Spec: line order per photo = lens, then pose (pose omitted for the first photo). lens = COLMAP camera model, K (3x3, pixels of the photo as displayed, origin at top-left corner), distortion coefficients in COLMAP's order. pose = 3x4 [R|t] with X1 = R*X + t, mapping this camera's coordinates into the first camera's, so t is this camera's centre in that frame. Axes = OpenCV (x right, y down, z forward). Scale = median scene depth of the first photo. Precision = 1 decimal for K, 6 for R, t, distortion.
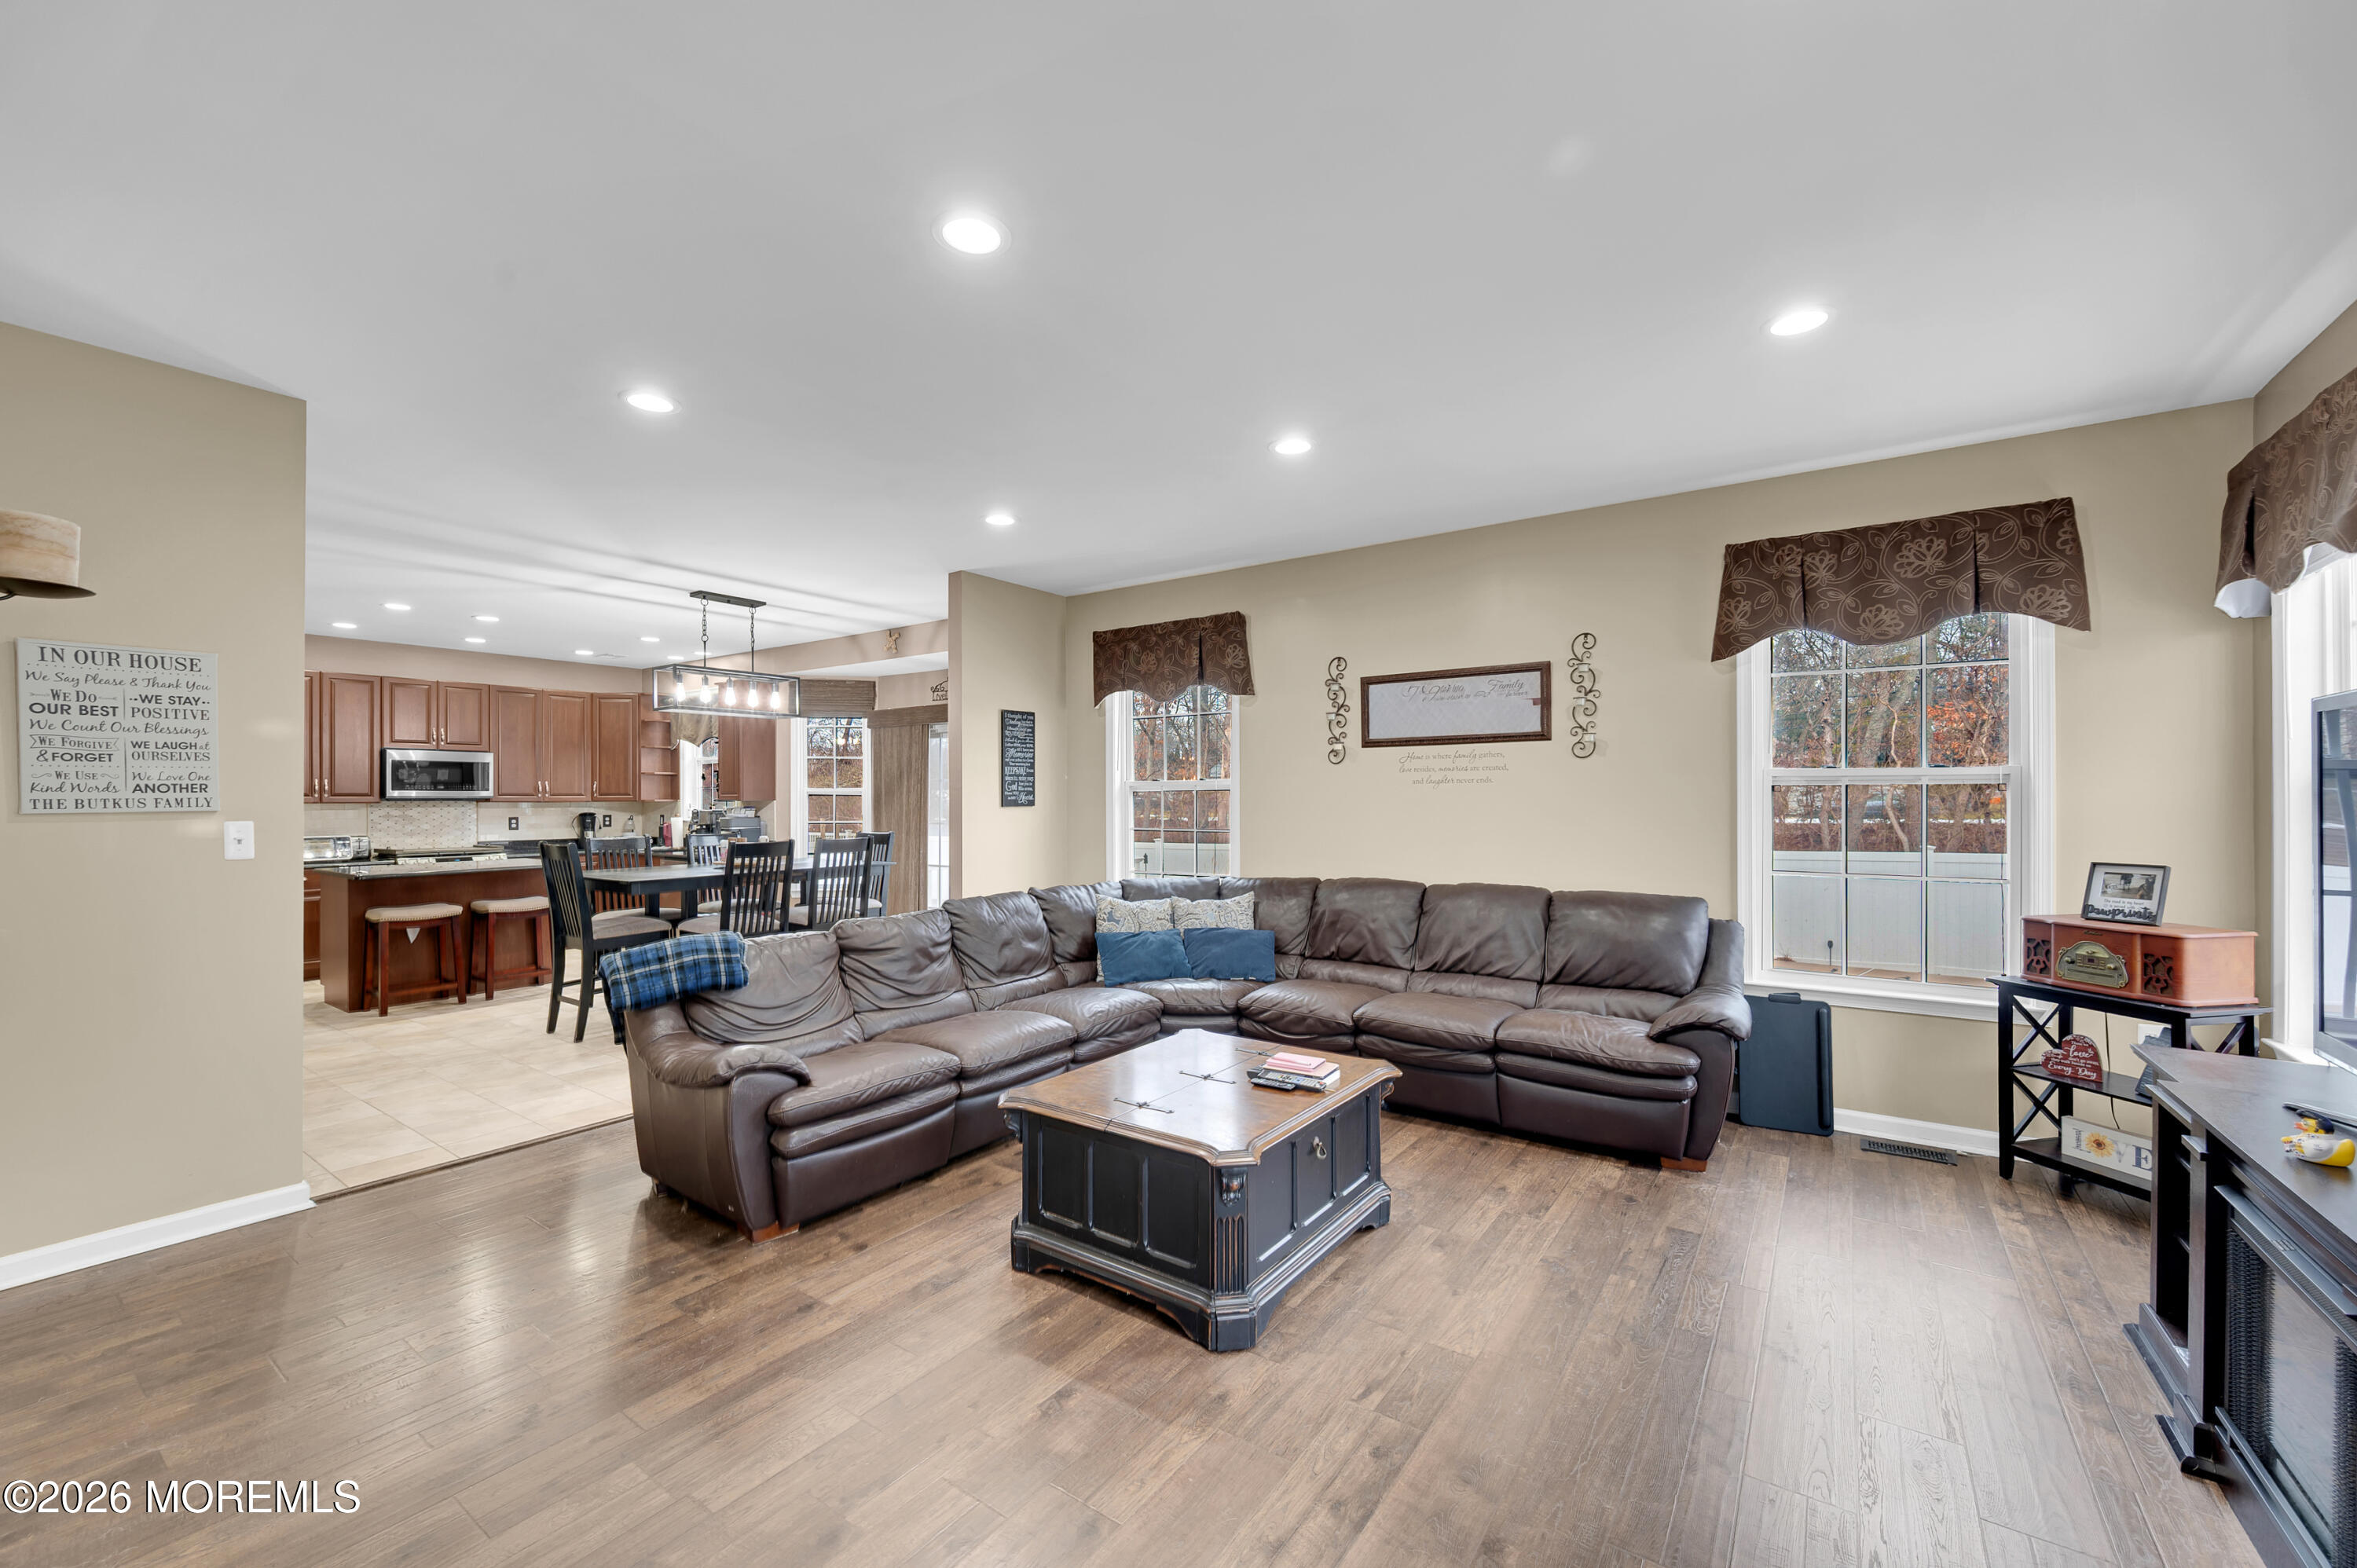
lens RADIAL K [[929.5, 0, 1178.5], [0, 929.5, 785.4], [0, 0, 1]] dist [0.001107, -0.000406]
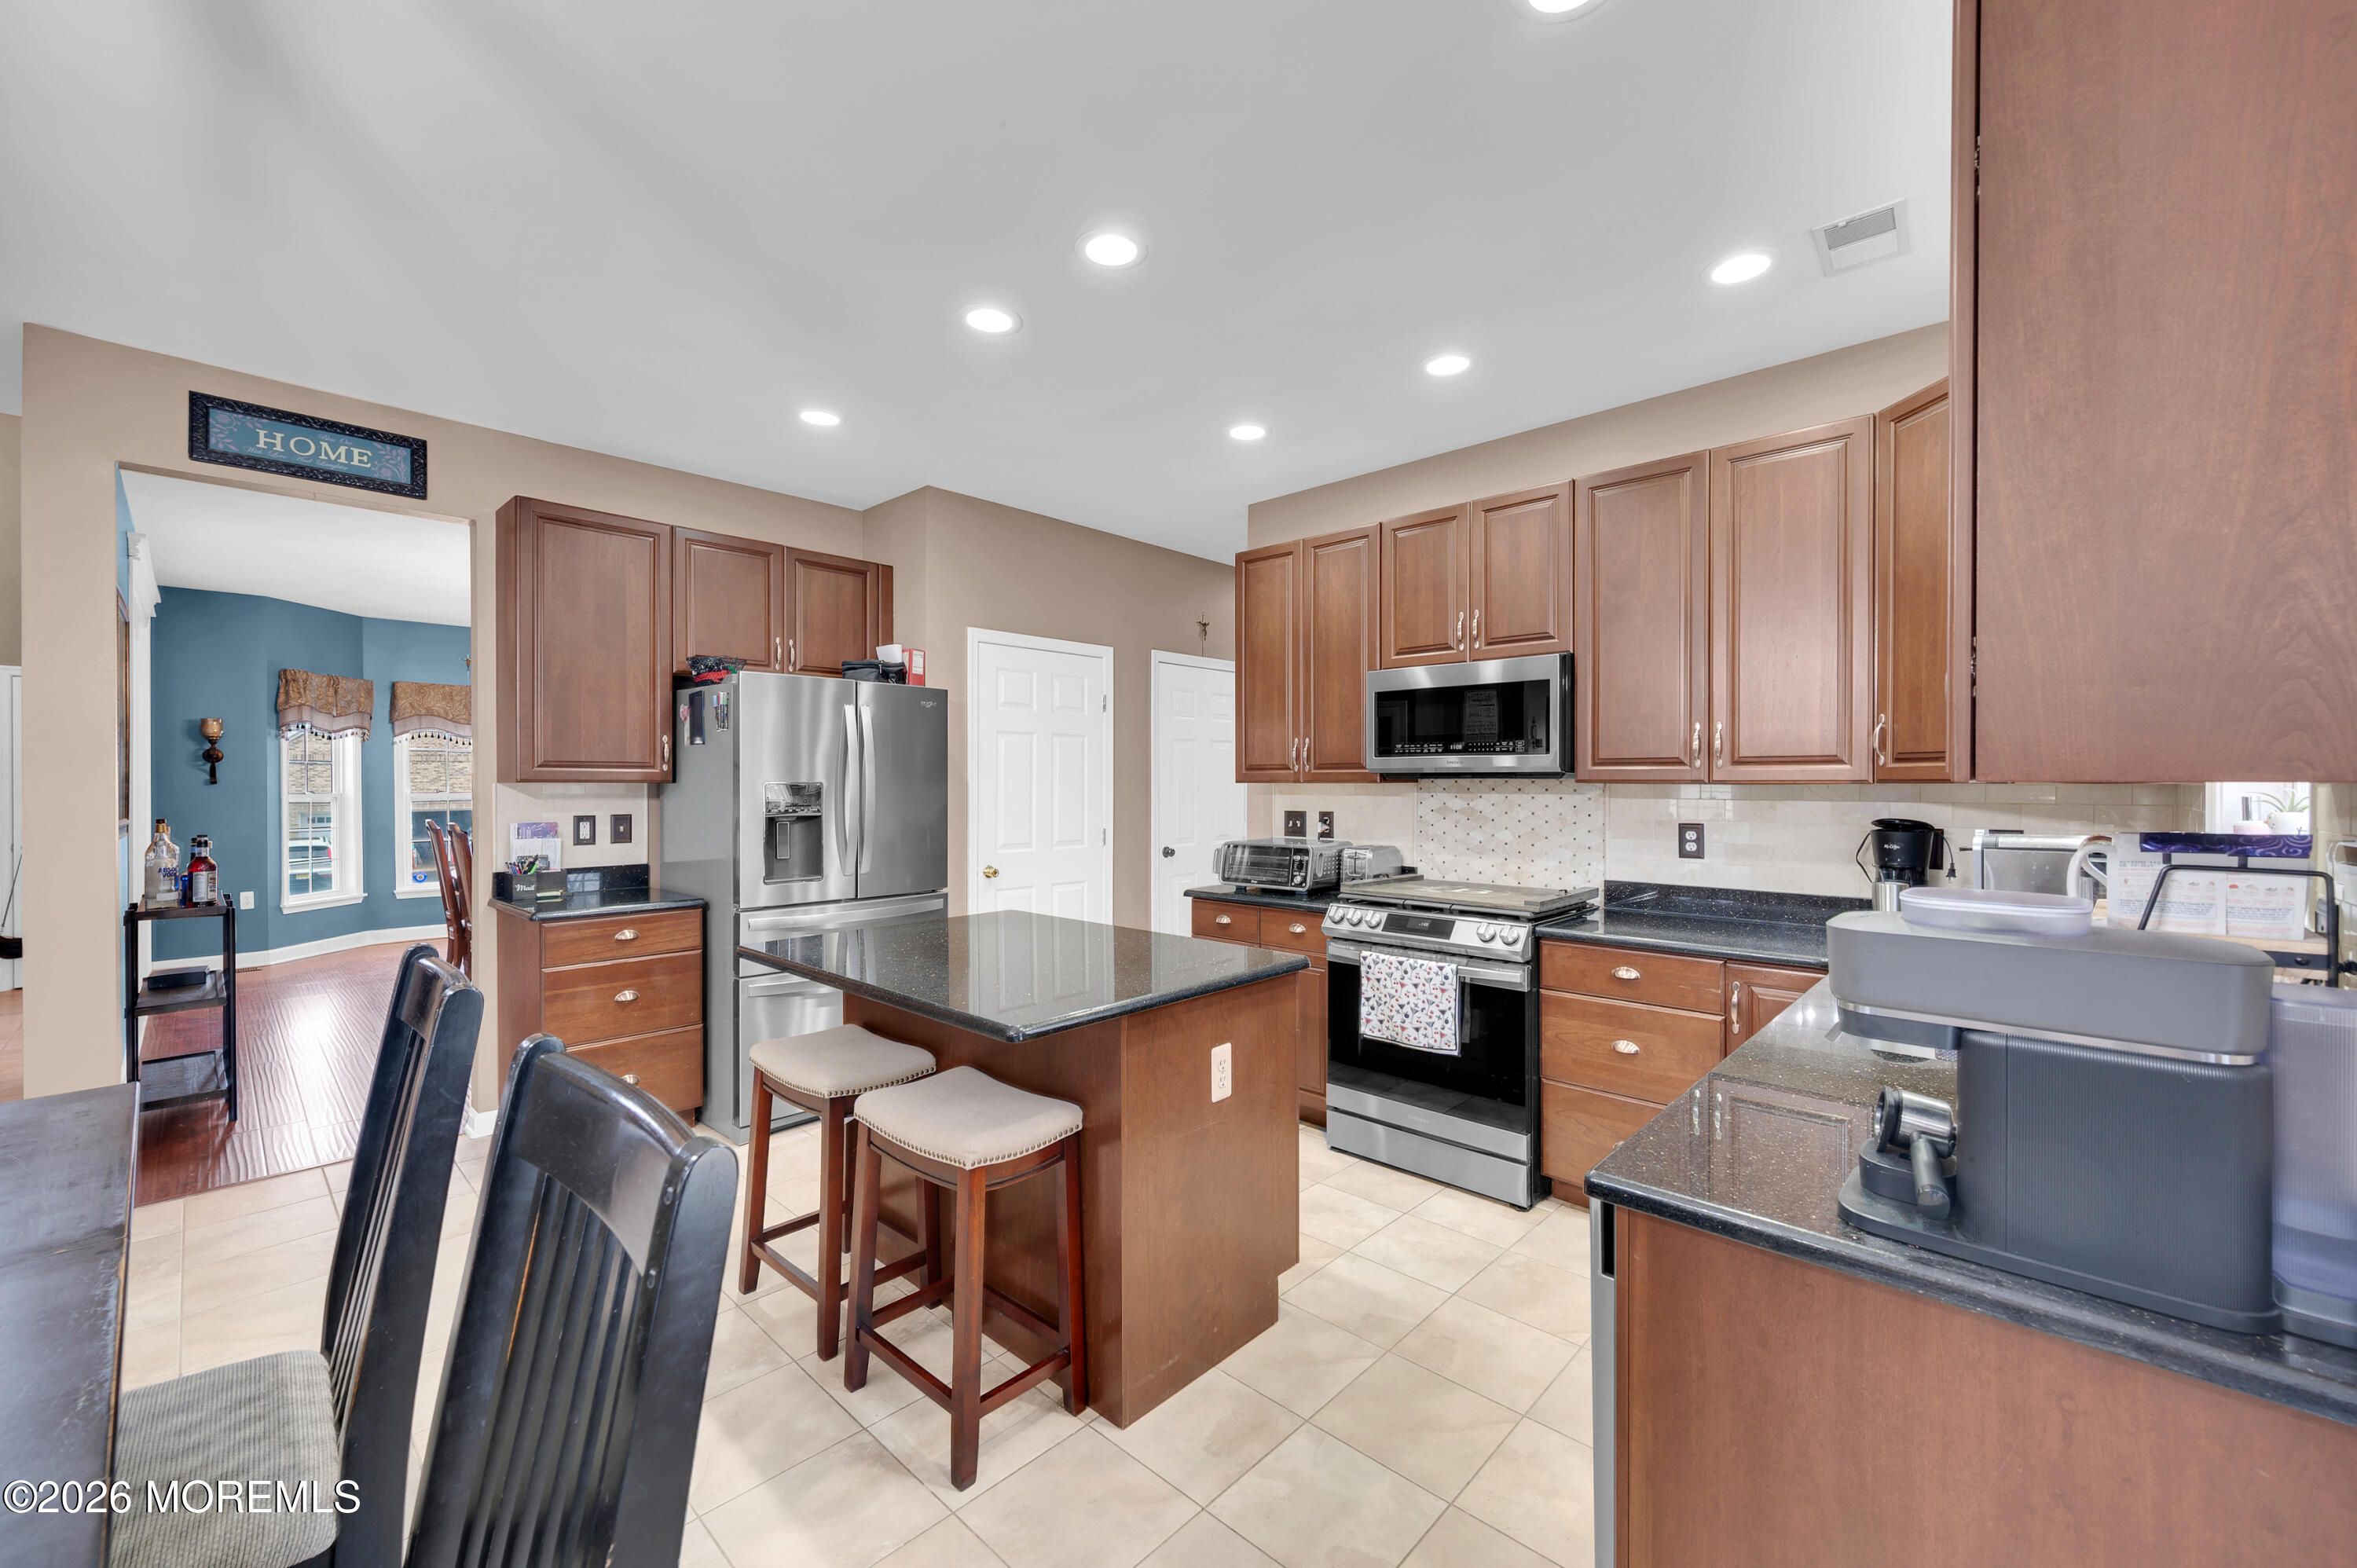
lens RADIAL K [[922.6, 0, 1191.4], [0, 922.6, 784.2], [0, 0, 1]] dist [0.000584, 0.000007]
pose [[-0.147855, 0.006880, -0.988985, -0.564303], [0.013433, 0.999898, 0.004948, 0.024370], [0.988918, -0.012554, -0.147932, 1.502103]]
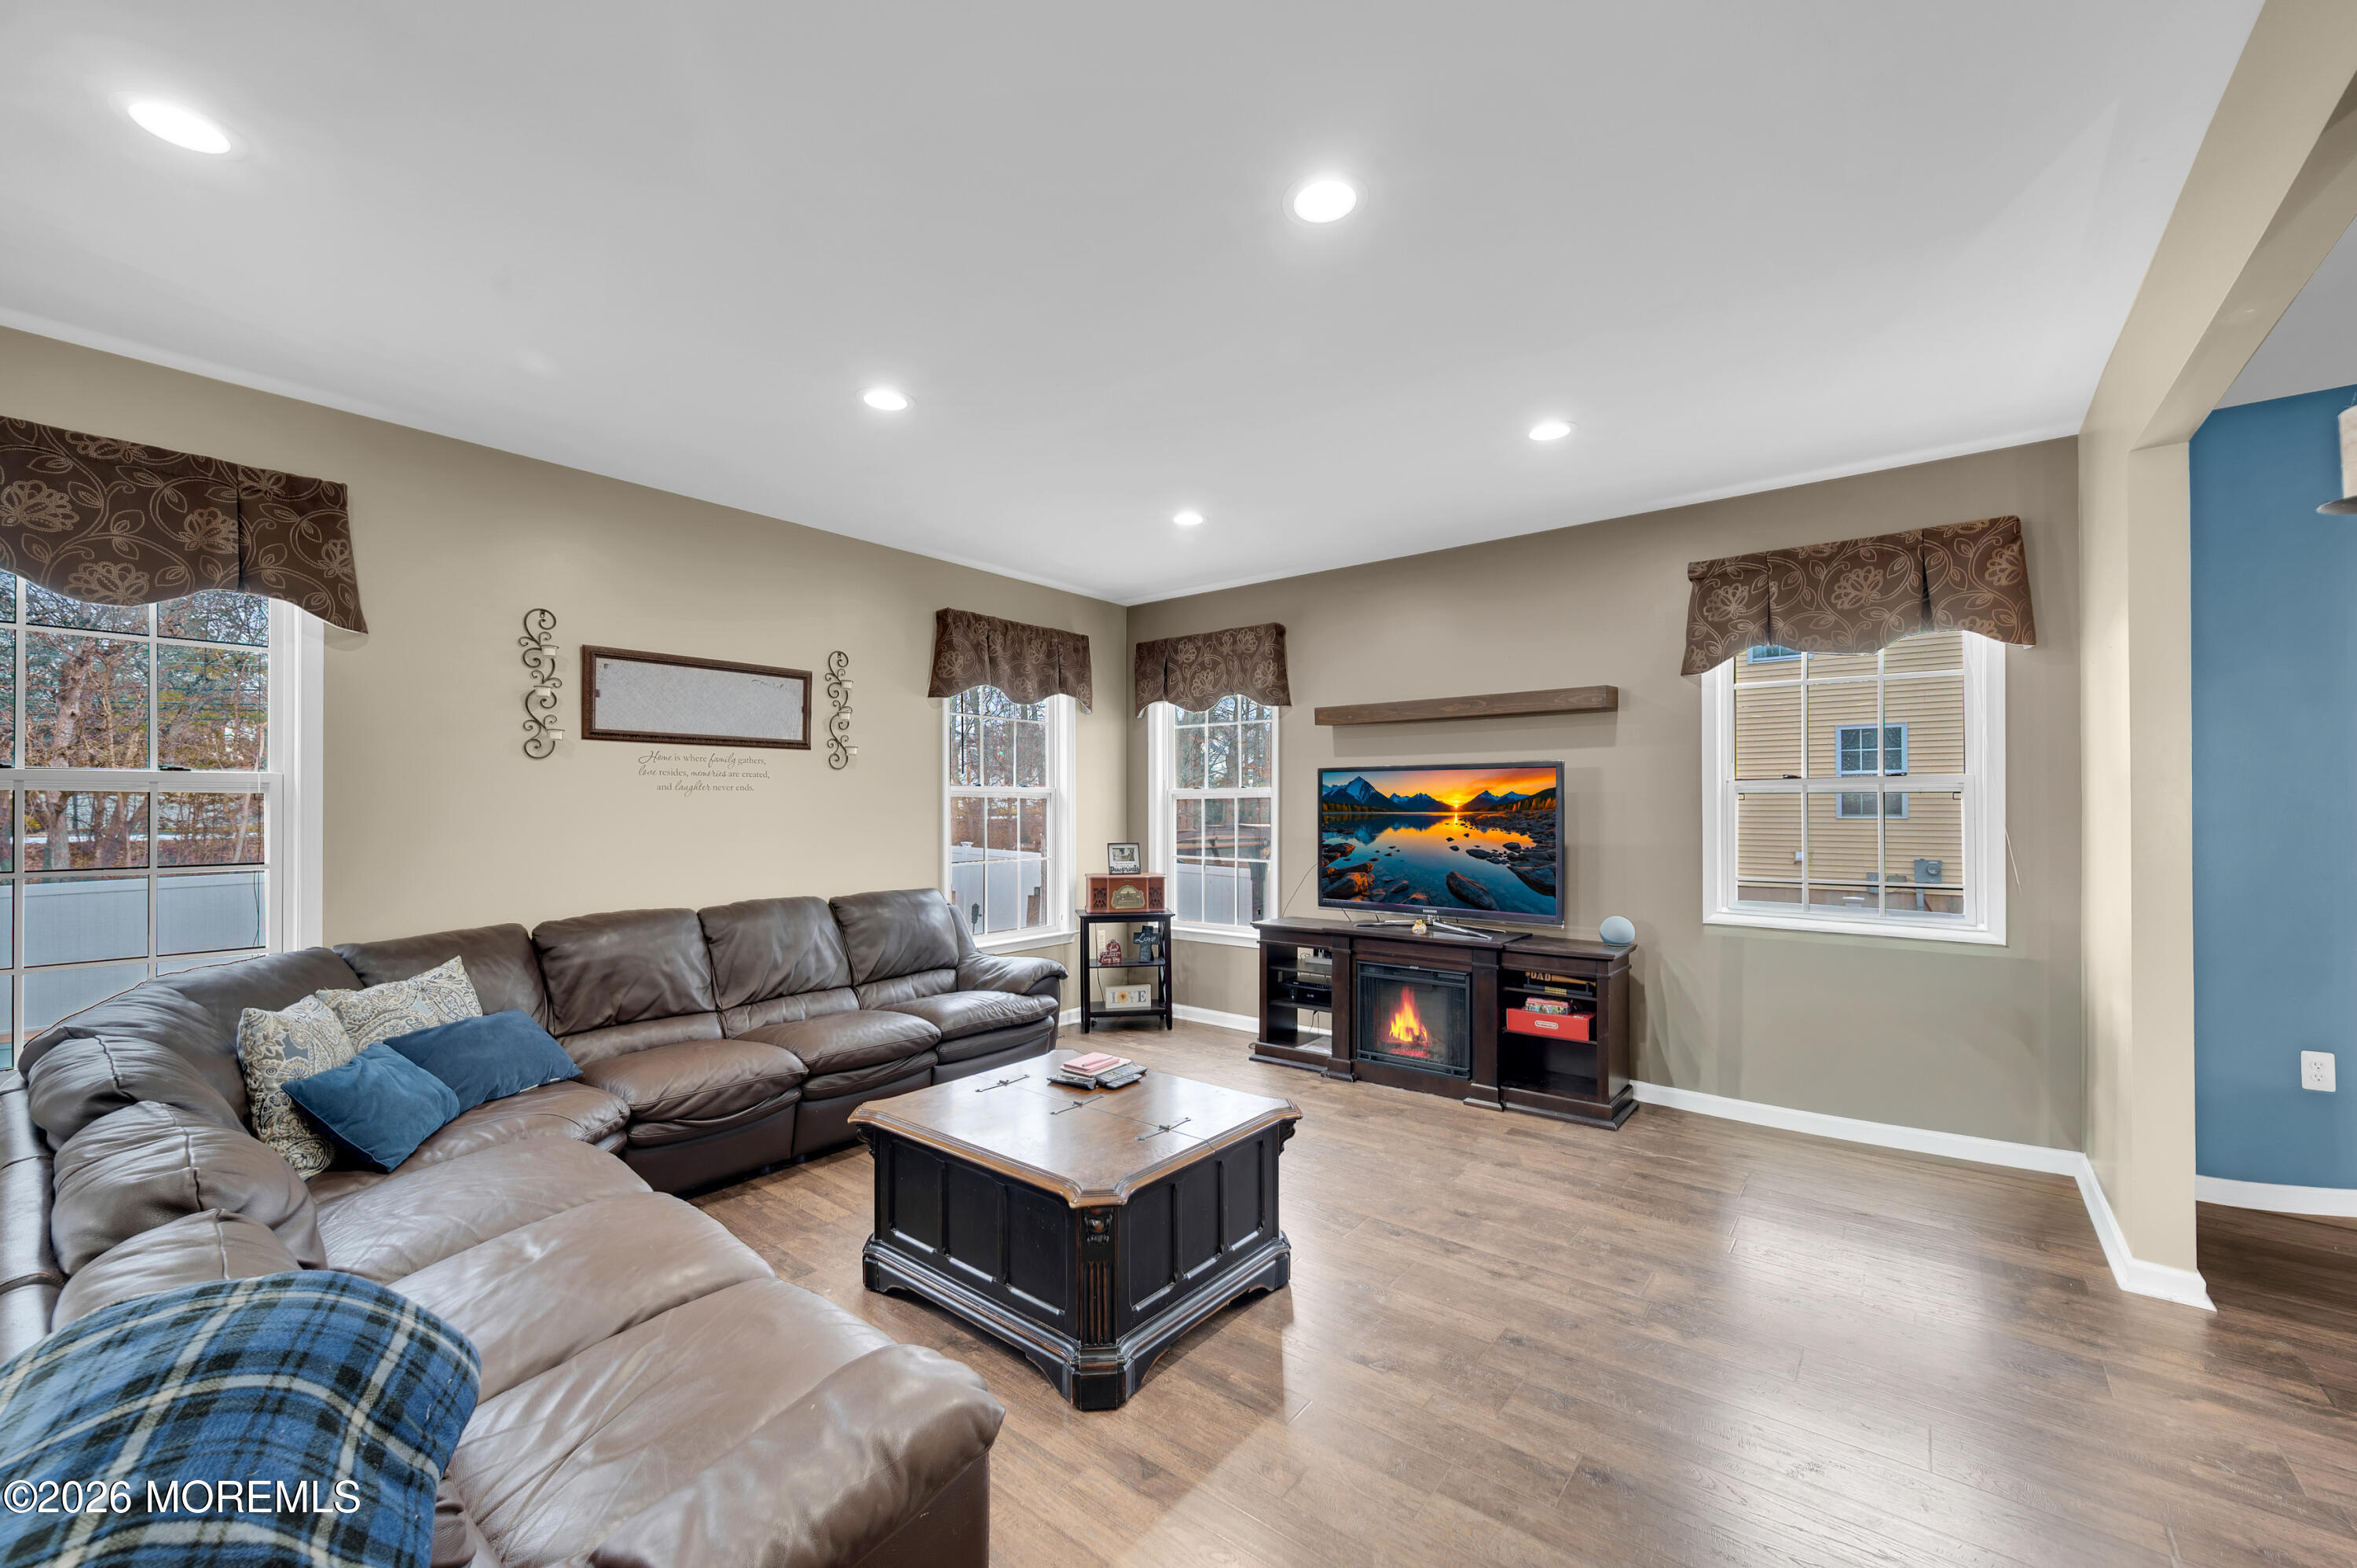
lens RADIAL K [[914.1, 0, 1182.0], [0, 914.1, 780.2], [0, 0, 1]] dist [0.002657, 0.000146]
pose [[0.077880, 0.031279, 0.996472, -0.511082], [-0.011891, 0.999466, -0.030444, 0.008847], [-0.996892, -0.009478, 0.078211, 0.478182]]
